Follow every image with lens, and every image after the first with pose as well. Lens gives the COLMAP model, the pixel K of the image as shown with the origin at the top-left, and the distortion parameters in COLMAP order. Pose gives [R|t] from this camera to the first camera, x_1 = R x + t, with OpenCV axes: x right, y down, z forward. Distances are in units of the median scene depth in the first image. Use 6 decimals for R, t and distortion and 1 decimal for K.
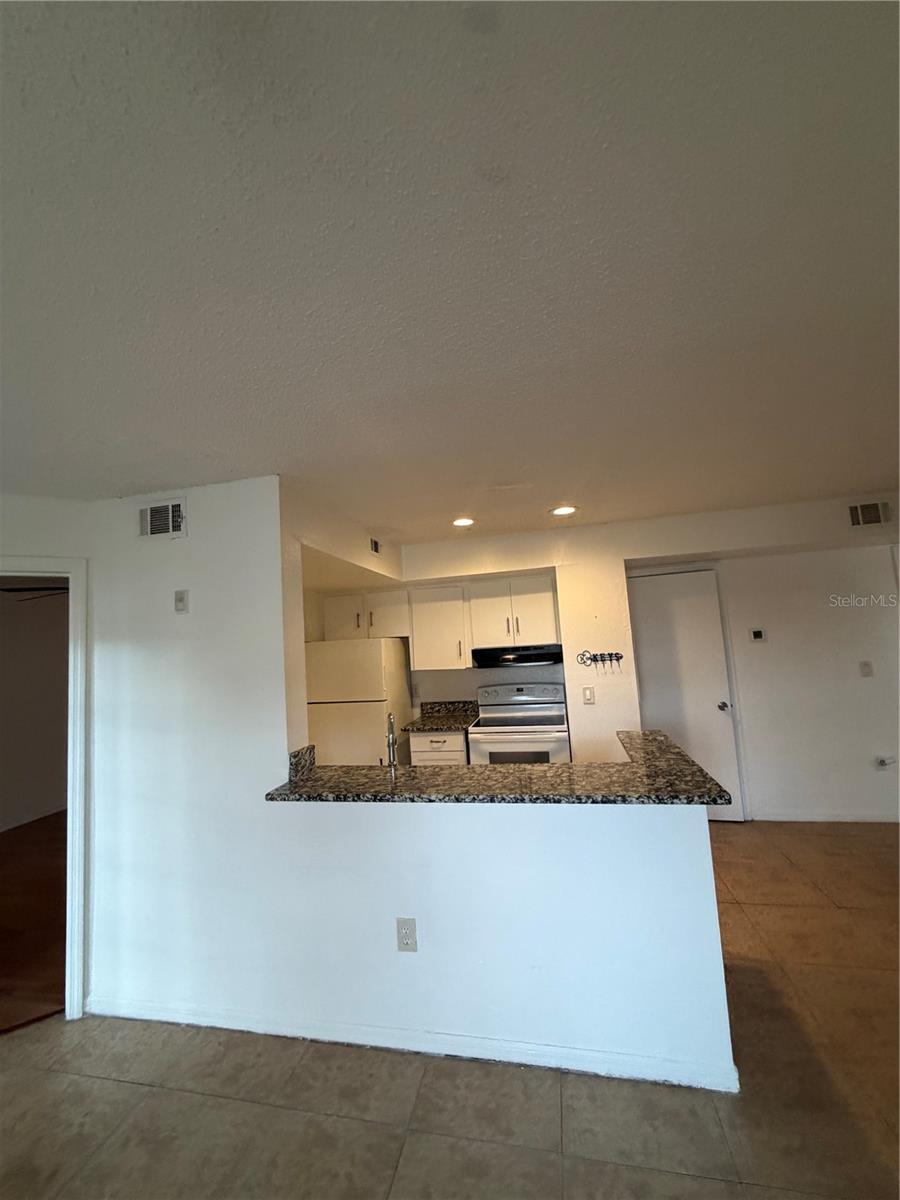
lens RADIAL K [[490.5, 0, 452.0], [0, 490.5, 596.7], [0, 0, 1]] dist [-0.017137, 0.004693]
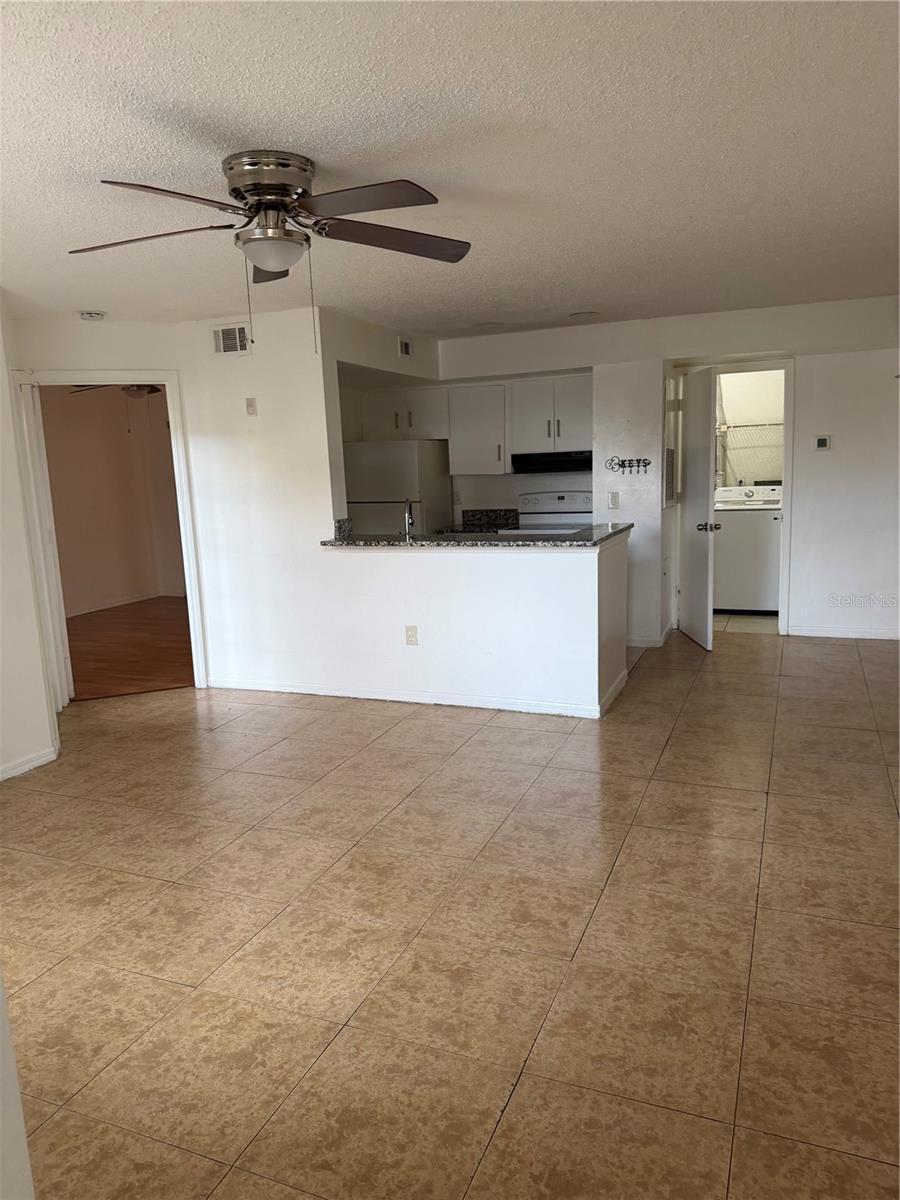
lens RADIAL K [[844.1, 0, 450.0], [0, 844.1, 600.0], [0, 0, 1]] dist [0.066019, -0.121929]
pose [[0.983472, 0.047990, -0.174584, 0.378283], [-0.002601, 0.967880, 0.251400, -0.058841], [0.181041, -0.246791, 0.952008, -1.151675]]
